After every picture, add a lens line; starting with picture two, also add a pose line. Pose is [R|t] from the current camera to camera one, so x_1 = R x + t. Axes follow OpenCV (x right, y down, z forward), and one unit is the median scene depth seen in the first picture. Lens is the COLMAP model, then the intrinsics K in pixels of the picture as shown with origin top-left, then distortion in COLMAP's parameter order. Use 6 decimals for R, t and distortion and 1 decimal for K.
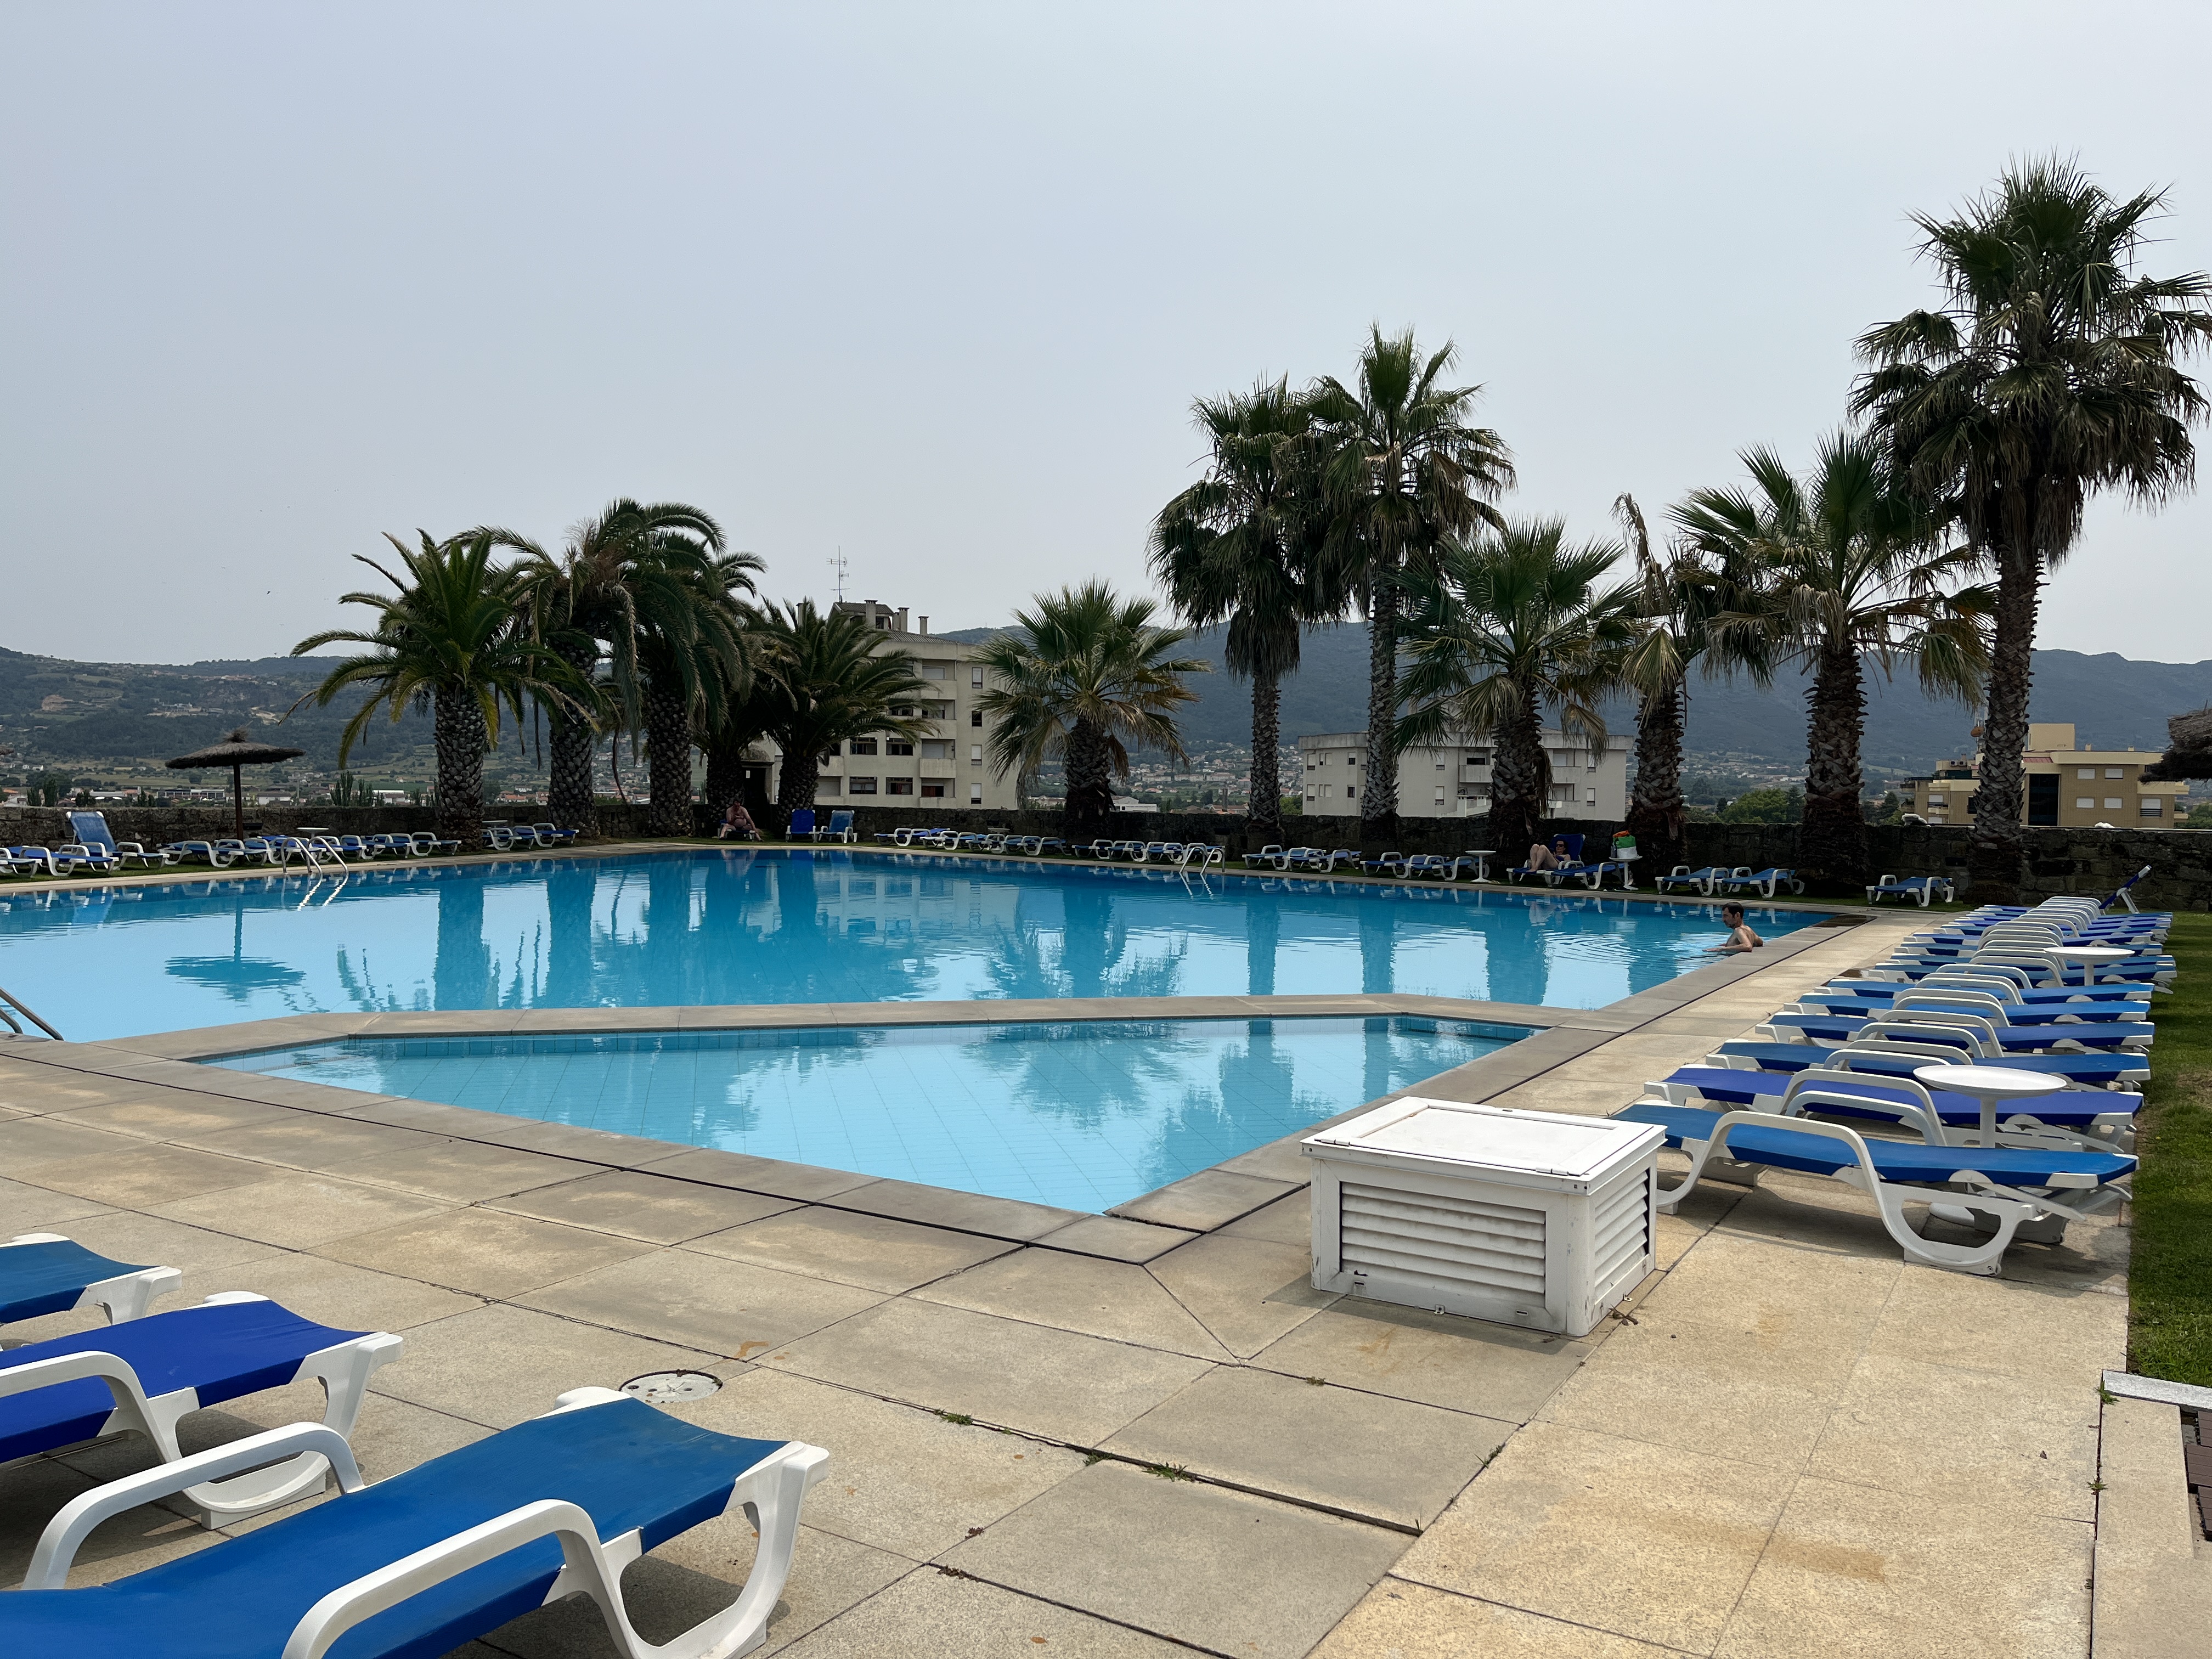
lens RADIAL K [[1673.3, 0, 1119.7], [0, 1673.3, 814.7], [0, 0, 1]] dist [0.063624, -0.081486]
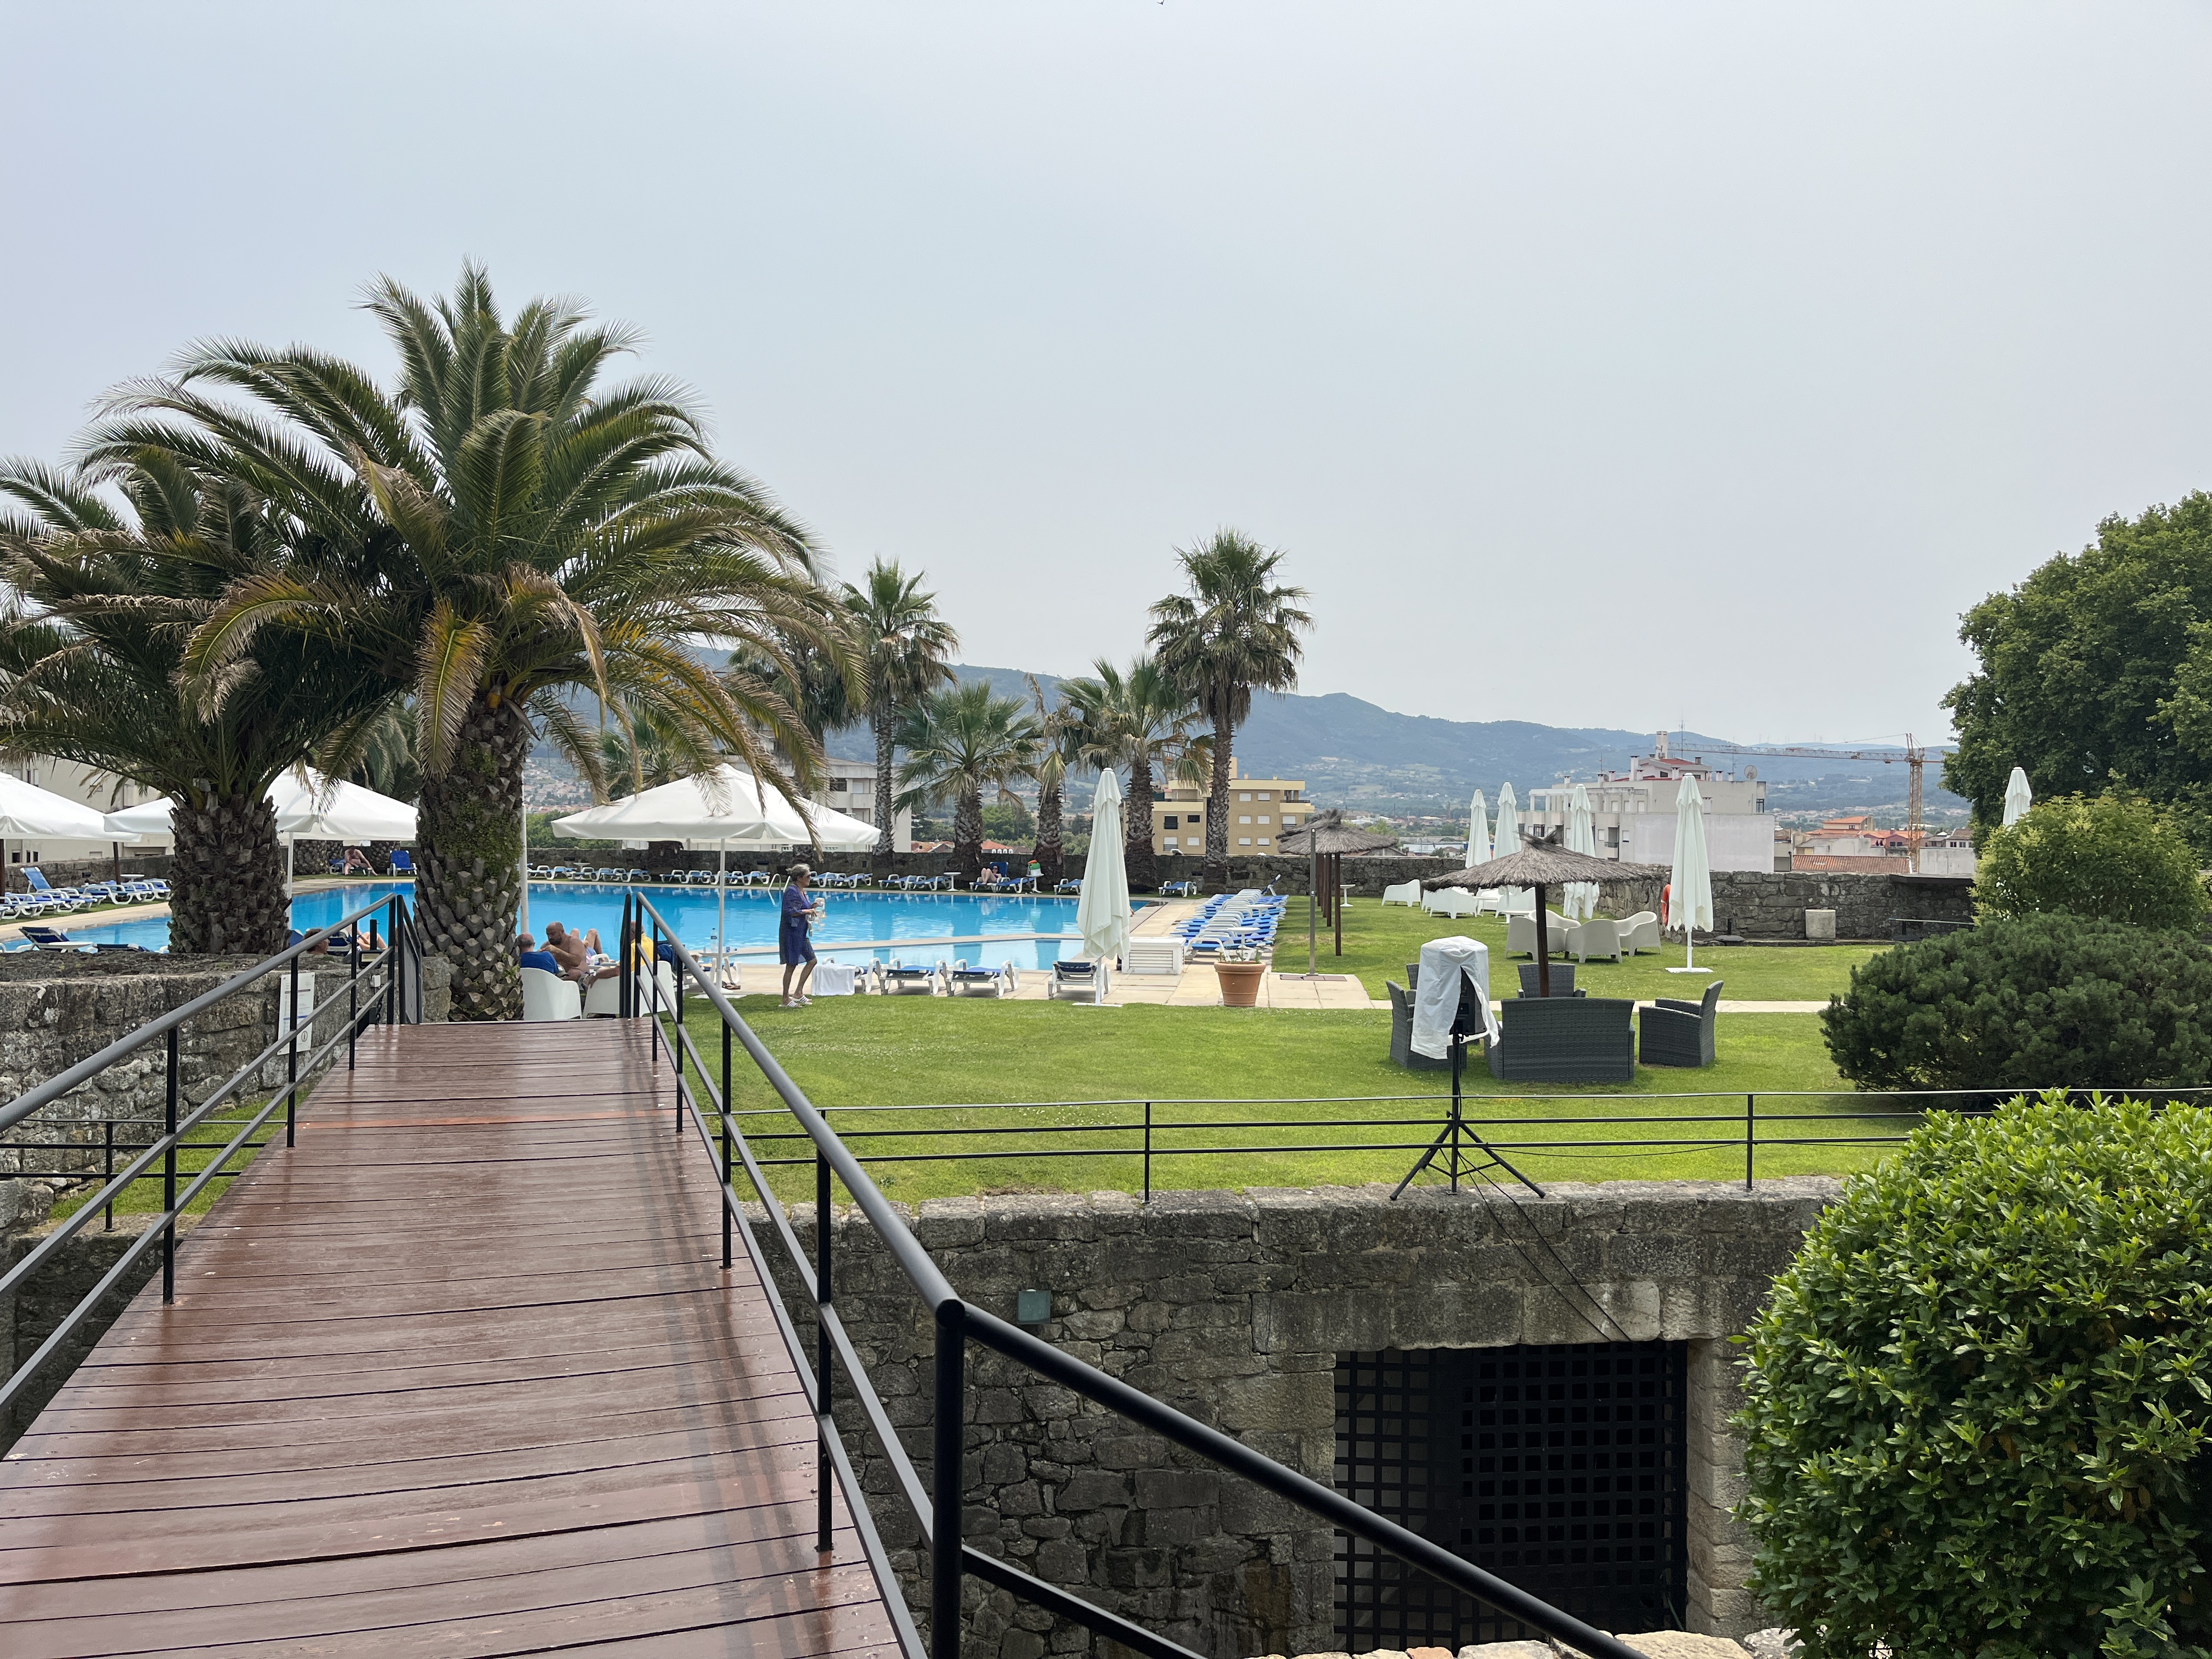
lens RADIAL K [[1673.3, 0, 1095.0], [0, 1673.3, 821.8], [0, 0, 1]] dist [0.063624, -0.081486]
pose [[0.908942, -0.008955, 0.416826, -0.376102], [0.010838, 0.999939, -0.002151, -0.026305], [-0.416782, 0.006472, 0.908984, -0.638667]]
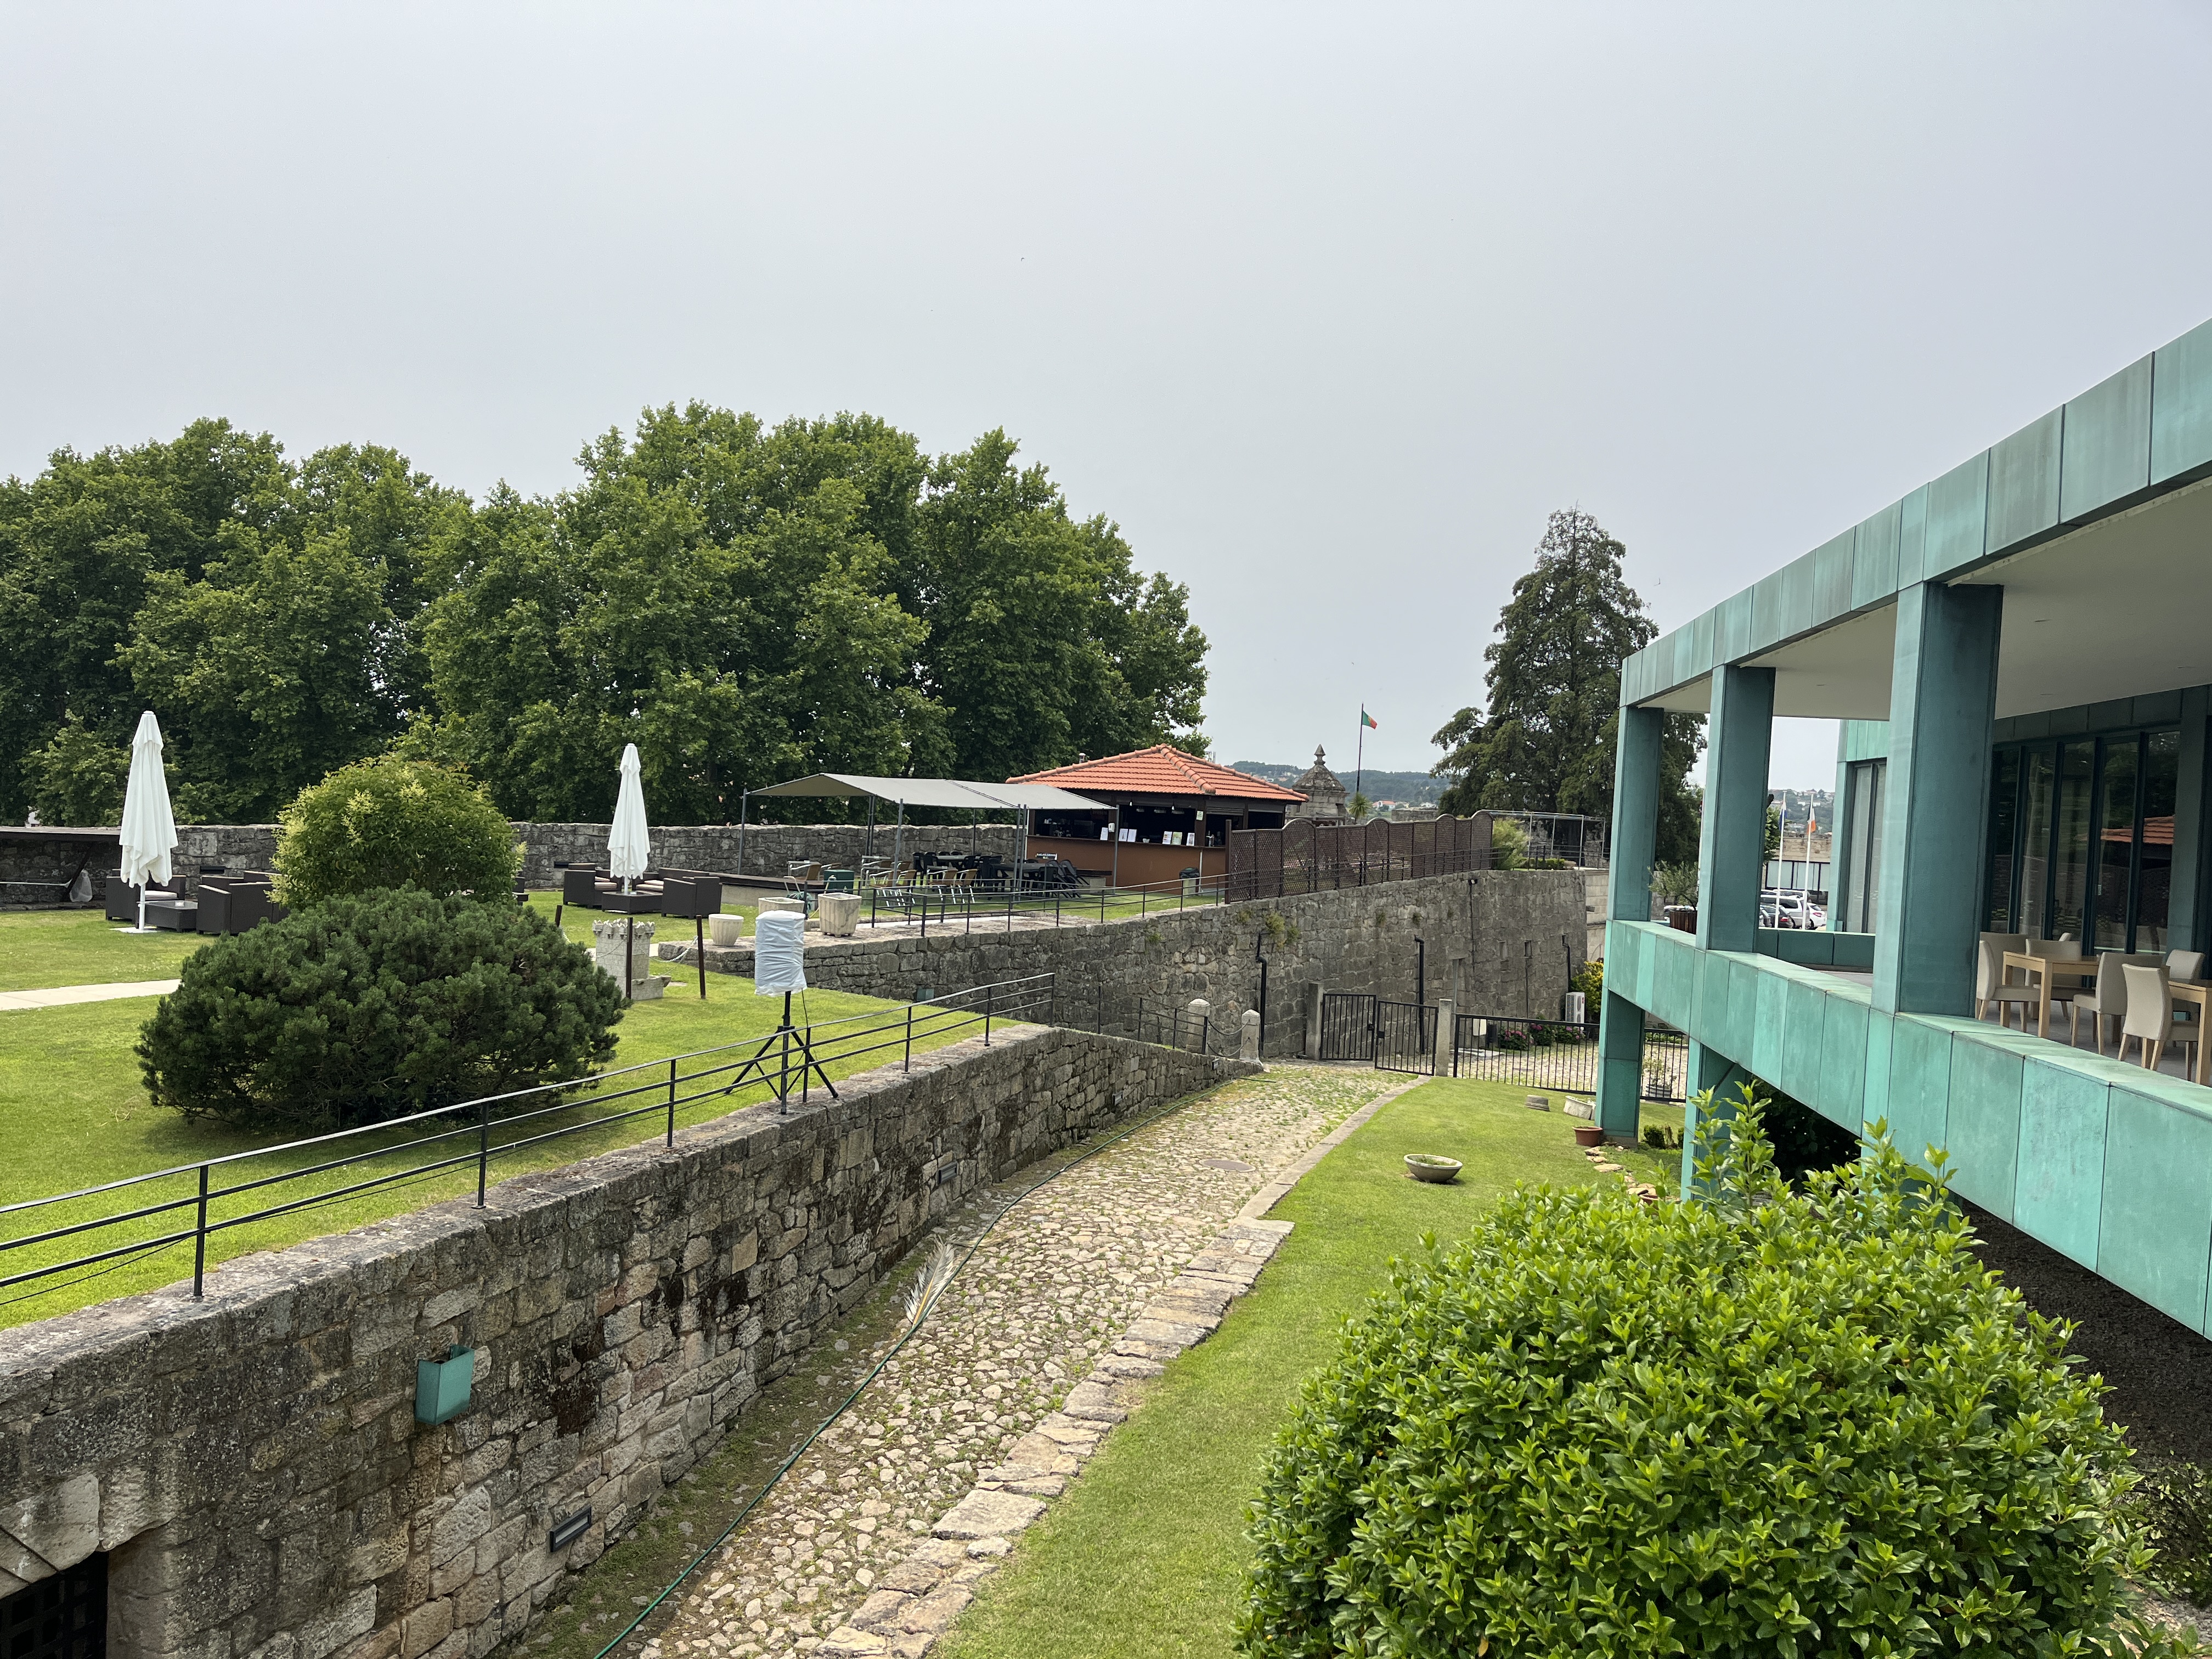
lens RADIAL K [[1673.3, 0, 1094.2], [0, 1673.3, 843.0], [0, 0, 1]] dist [0.063624, -0.081486]
pose [[0.023100, -0.029109, 0.999309, -0.350372], [-0.035382, 0.998926, 0.029916, -0.029383], [-0.999107, -0.036048, 0.022045, -0.491549]]
